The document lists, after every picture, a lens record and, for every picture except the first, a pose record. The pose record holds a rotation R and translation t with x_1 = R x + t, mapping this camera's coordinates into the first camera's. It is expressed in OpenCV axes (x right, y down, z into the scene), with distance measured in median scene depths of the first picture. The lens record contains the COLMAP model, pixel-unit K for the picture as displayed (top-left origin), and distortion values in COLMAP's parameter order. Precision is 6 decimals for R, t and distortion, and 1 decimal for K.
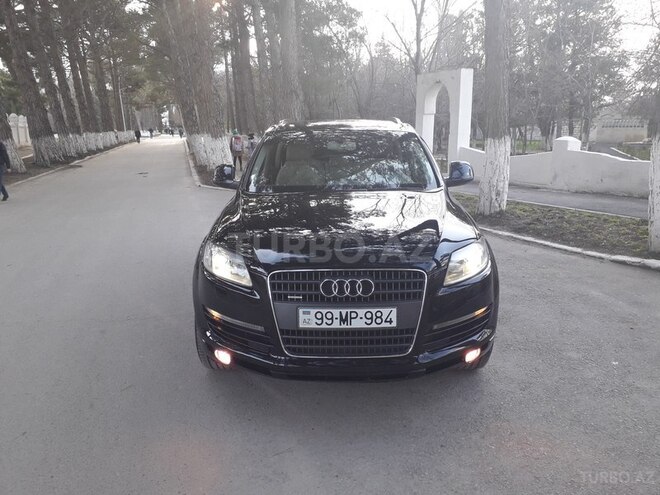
lens RADIAL K [[514.7, 0, 330.0], [0, 514.7, 247.5], [0, 0, 1]] dist [0.003484, -0.013868]
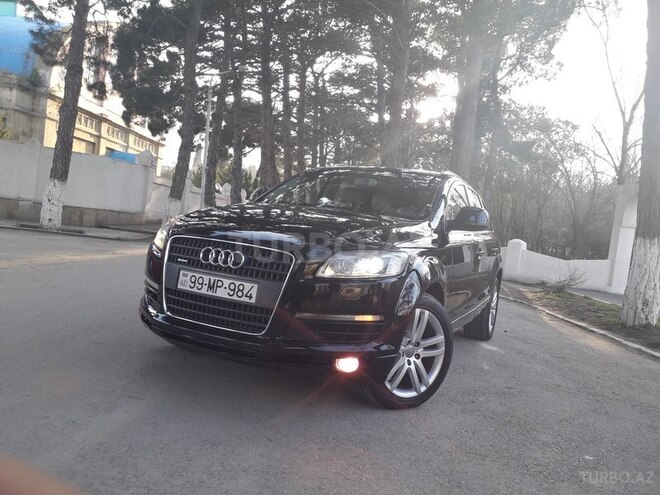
lens RADIAL K [[514.7, 0, 330.0], [0, 514.7, 247.5], [0, 0, 1]] dist [0.003484, -0.013868]
pose [[0.913729, 0.144050, -0.379933, 0.628809], [-0.213560, 0.965738, -0.147452, 0.165417], [0.345675, 0.215869, 0.913186, 0.114095]]
